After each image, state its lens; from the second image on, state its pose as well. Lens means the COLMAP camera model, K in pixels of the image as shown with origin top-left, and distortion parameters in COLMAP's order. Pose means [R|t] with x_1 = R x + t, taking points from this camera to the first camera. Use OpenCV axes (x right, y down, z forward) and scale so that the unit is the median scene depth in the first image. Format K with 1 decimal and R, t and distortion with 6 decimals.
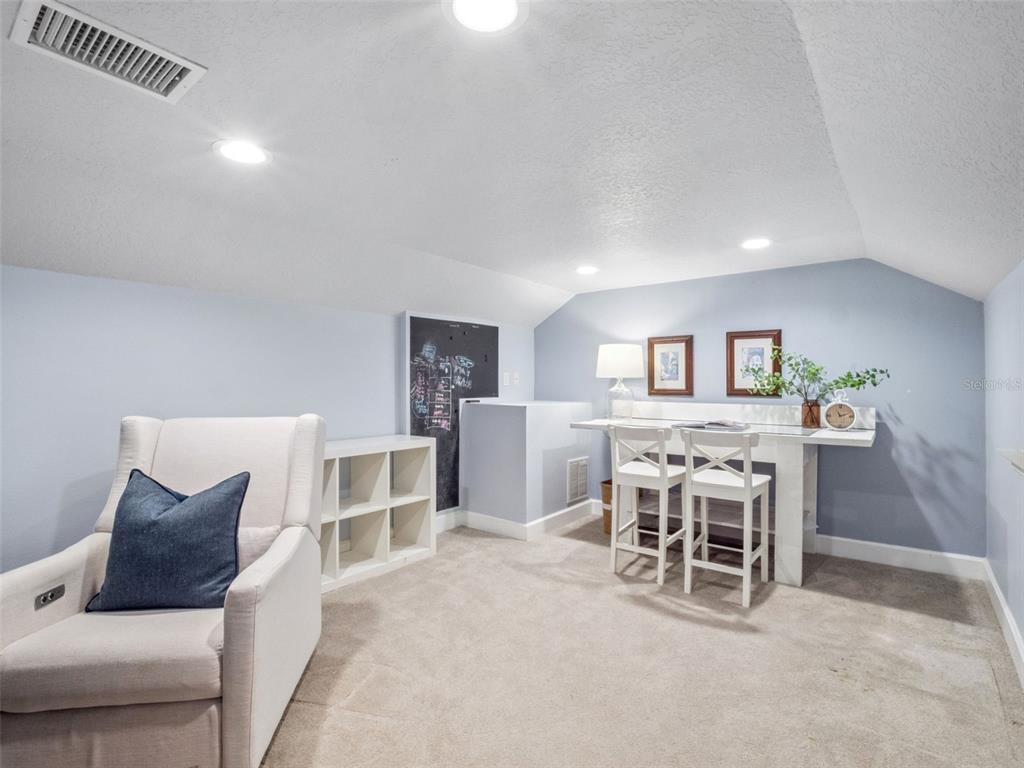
lens RADIAL K [[499.2, 0, 514.4], [0, 499.2, 383.9], [0, 0, 1]] dist [-0.006184, -0.001879]
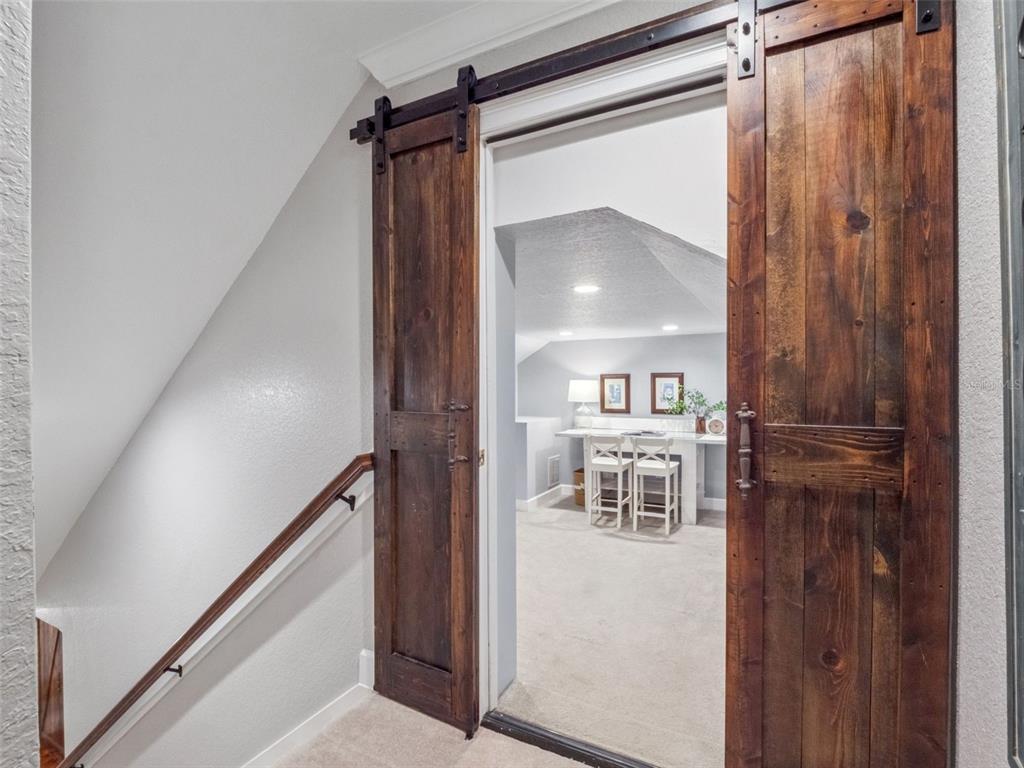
lens RADIAL K [[499.2, 0, 510.4], [0, 499.2, 384.6], [0, 0, 1]] dist [-0.006184, -0.001879]
pose [[0.986502, -0.004921, 0.163673, -0.304337], [0.005258, 0.999985, -0.001622, -0.076094], [-0.163662, 0.002461, 0.986513, -0.541391]]
